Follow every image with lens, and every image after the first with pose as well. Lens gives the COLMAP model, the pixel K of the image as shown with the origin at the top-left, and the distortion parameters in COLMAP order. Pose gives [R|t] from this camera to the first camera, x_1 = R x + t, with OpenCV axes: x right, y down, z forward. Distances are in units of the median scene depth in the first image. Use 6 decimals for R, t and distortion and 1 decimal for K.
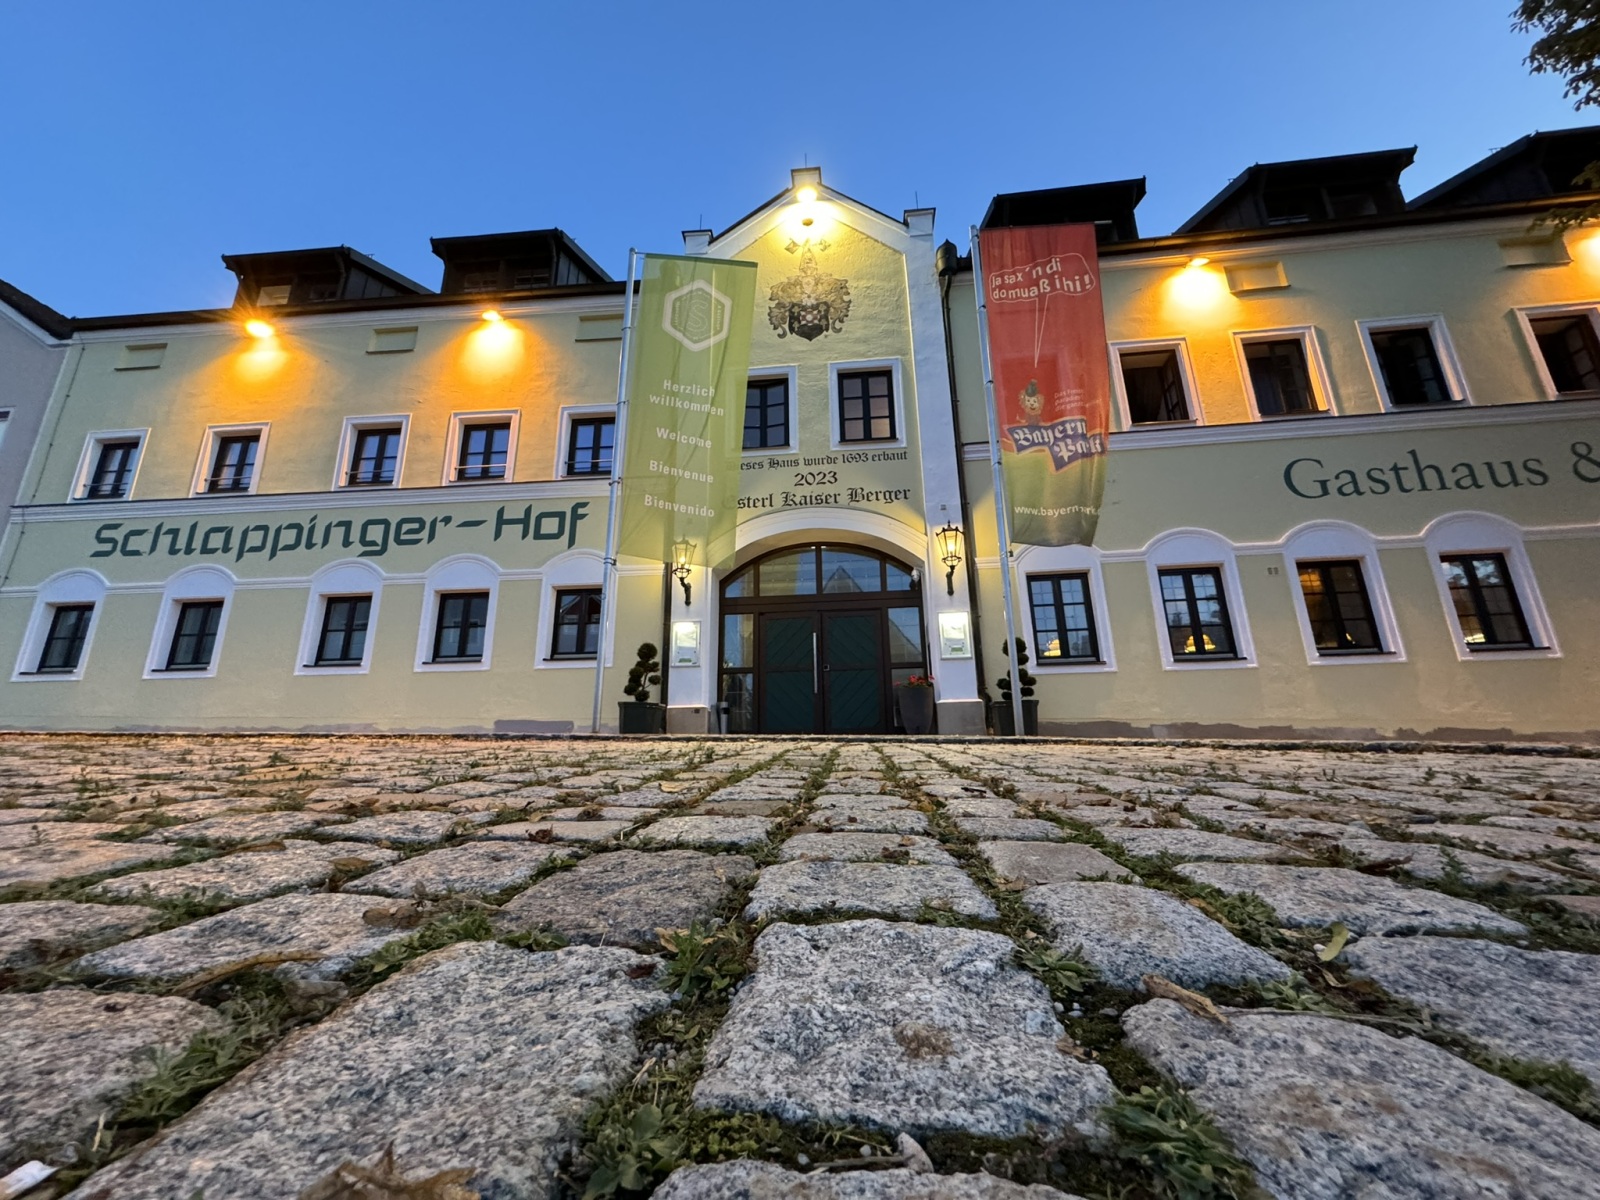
lens RADIAL K [[638.5, 0, 805.7], [0, 638.5, 601.3], [0, 0, 1]] dist [-0.002974, 0.000706]
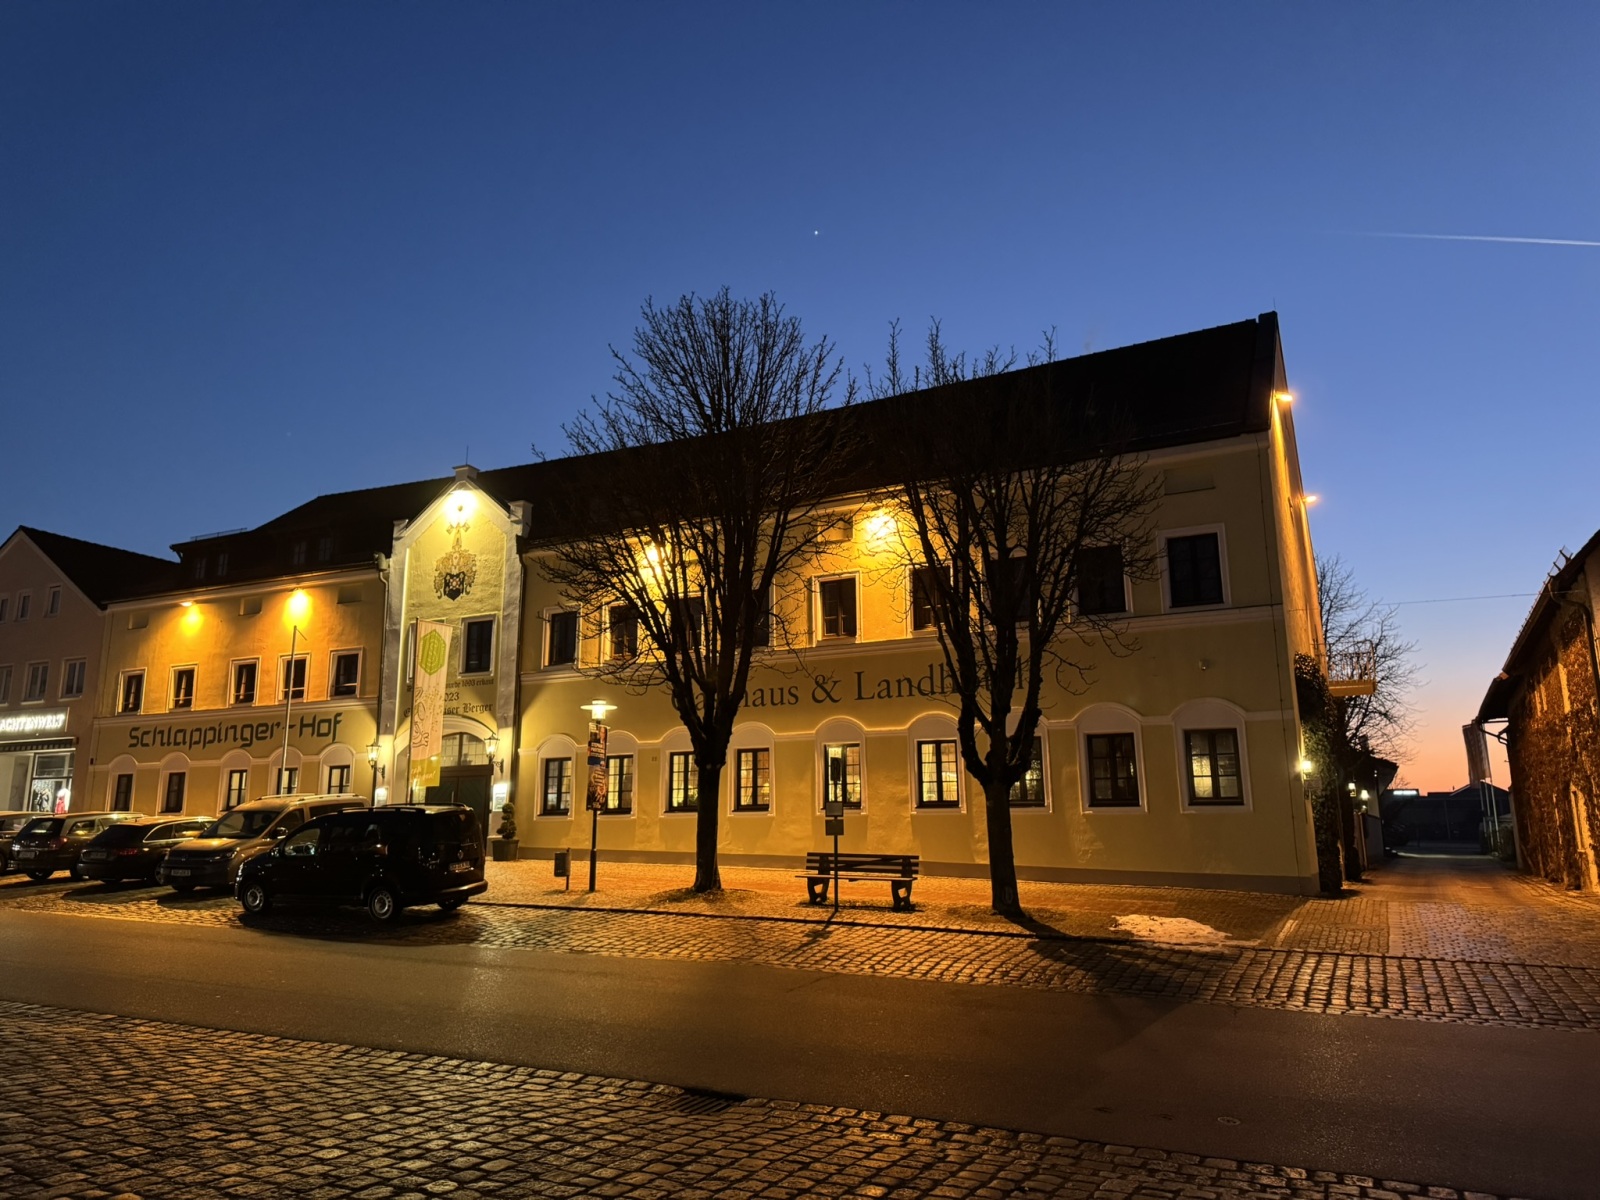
lens RADIAL K [[1147.9, 0, 796.2], [0, 1147.9, 599.2], [0, 0, 1]] dist [0.032646, -0.031108]
pose [[0.936258, -0.062273, -0.345751, 1.840217], [0.085599, 0.994940, 0.052596, -0.504729], [0.340726, -0.078840, 0.936851, -1.418109]]
